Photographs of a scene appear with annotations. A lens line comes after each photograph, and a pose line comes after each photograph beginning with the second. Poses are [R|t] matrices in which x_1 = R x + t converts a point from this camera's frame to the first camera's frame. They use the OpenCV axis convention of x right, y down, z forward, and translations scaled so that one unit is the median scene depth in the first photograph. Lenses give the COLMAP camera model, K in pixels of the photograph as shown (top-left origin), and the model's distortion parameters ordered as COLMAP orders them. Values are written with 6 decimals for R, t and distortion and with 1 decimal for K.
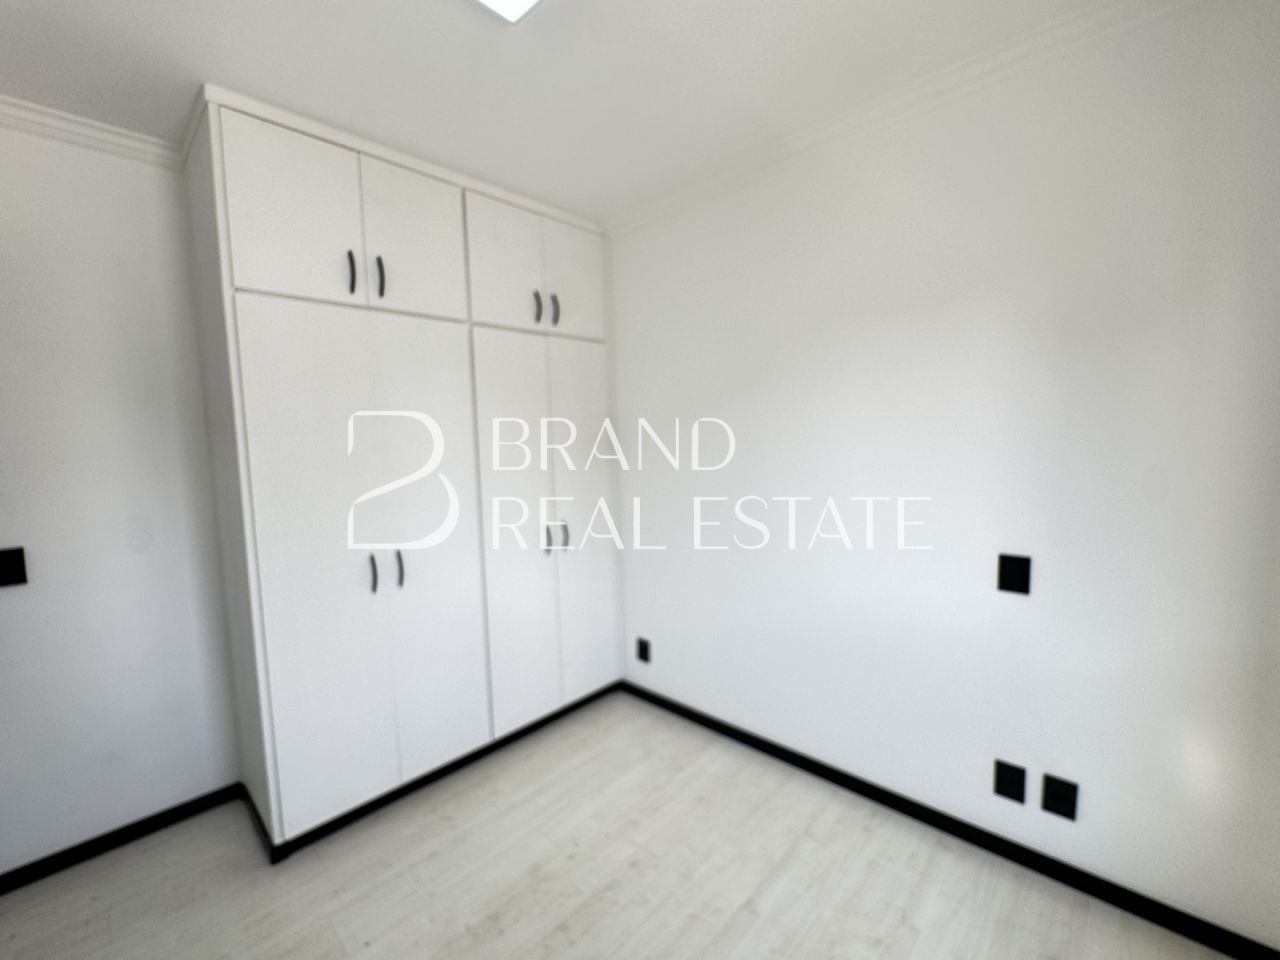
lens RADIAL K [[514.1, 0, 636.5], [0, 514.1, 483.6], [0, 0, 1]] dist [-0.001683, 0.000309]
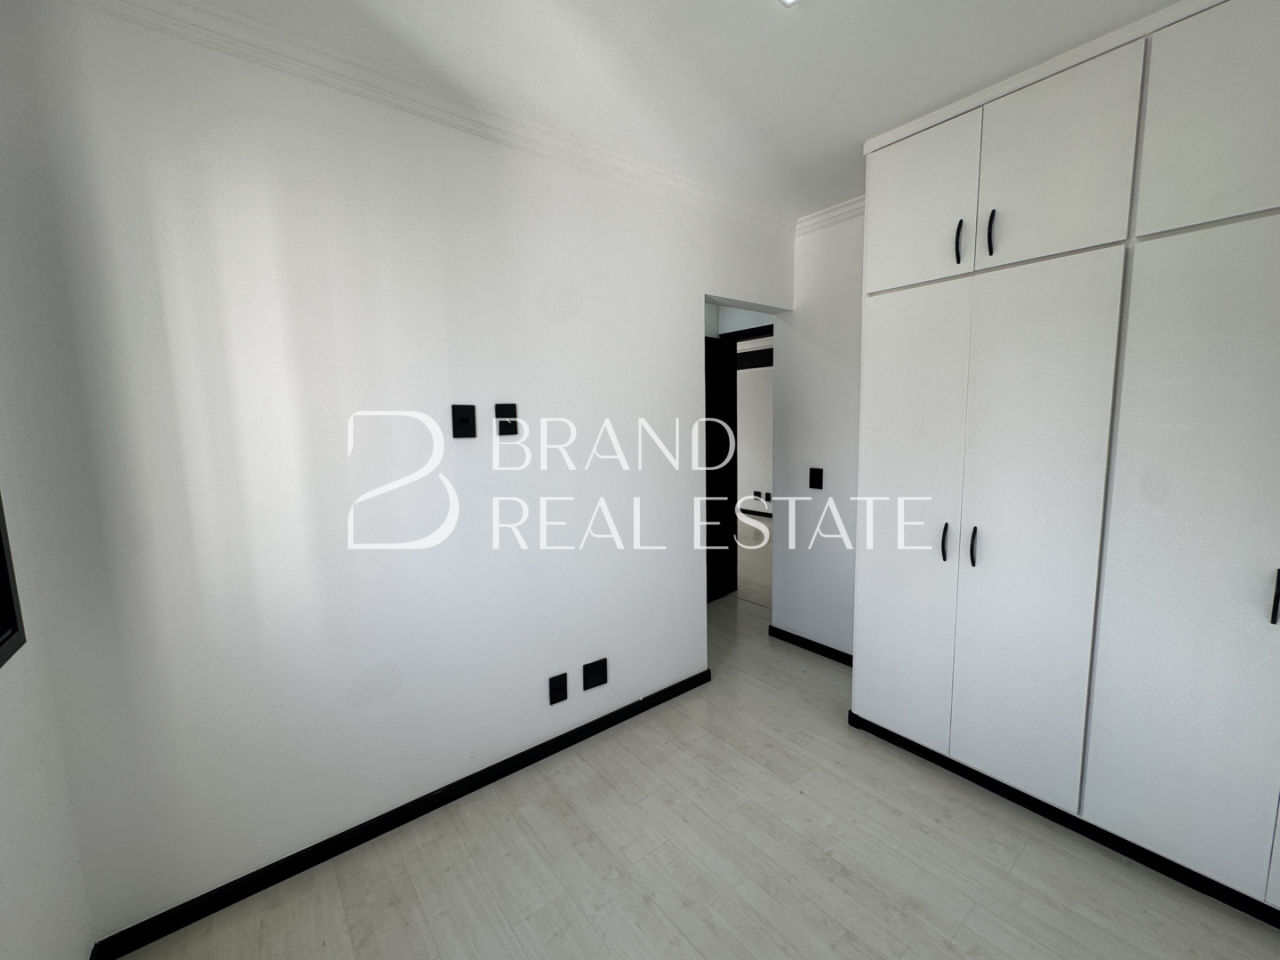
lens RADIAL K [[514.1, 0, 649.0], [0, 514.1, 478.3], [0, 0, 1]] dist [-0.001683, 0.000309]
pose [[-0.101726, 0.156614, -0.982407, 0.650646], [-0.056408, 0.985033, 0.162874, -0.102345], [0.993212, 0.071984, -0.091369, 0.611031]]
